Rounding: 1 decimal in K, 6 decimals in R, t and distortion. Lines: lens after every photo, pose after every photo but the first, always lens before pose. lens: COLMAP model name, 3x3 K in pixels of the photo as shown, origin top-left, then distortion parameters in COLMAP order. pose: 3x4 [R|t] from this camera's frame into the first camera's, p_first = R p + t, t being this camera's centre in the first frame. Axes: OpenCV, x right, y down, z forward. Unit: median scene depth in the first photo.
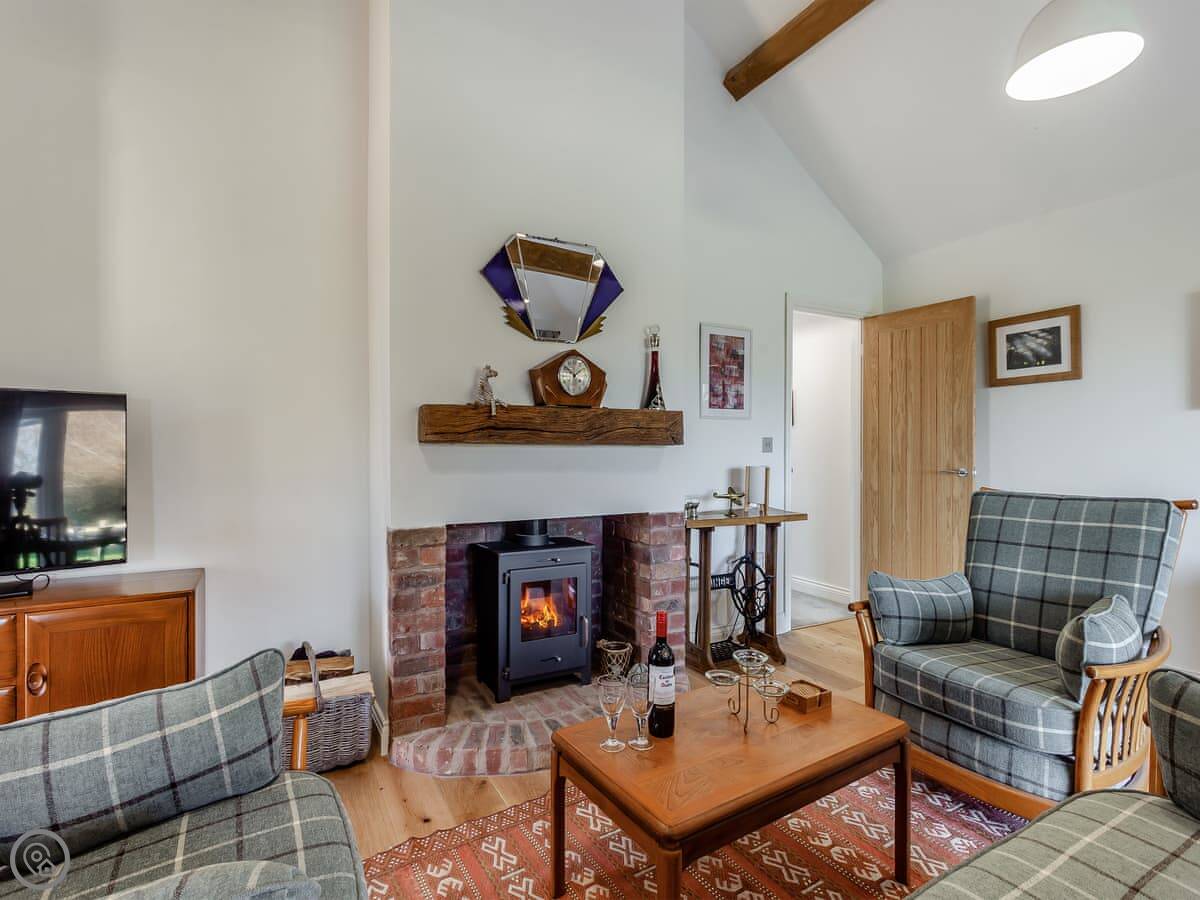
lens RADIAL K [[610.6, 0, 594.8], [0, 610.6, 441.8], [0, 0, 1]] dist [0.028081, 0.000498]
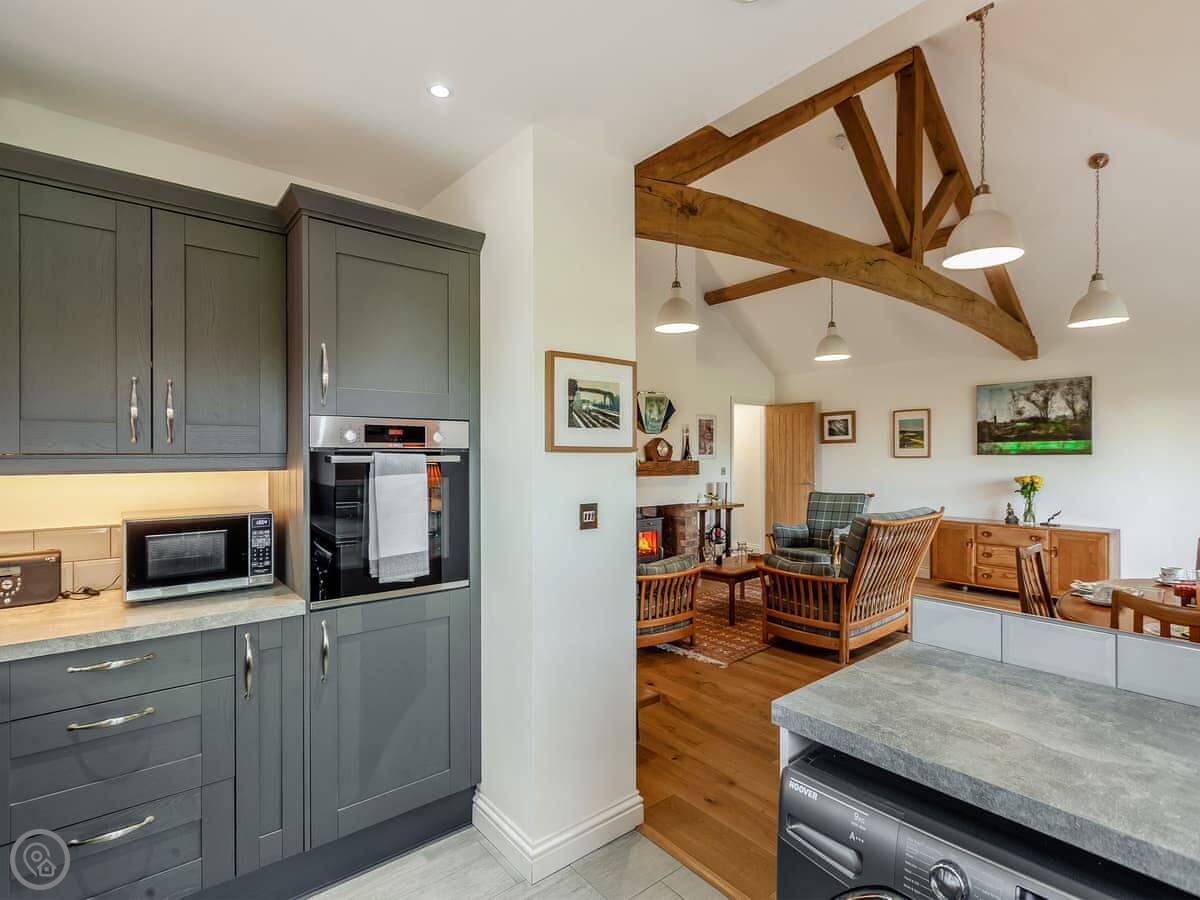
lens RADIAL K [[588.5, 0, 600.0], [0, 588.5, 450.0], [0, 0, 1]] dist [-0.001703, -0.000095]
pose [[0.986841, -0.002756, 0.161668, -0.487774], [0.002660, 0.999996, 0.000811, -0.075509], [-0.161670, -0.000371, 0.986845, -0.963693]]
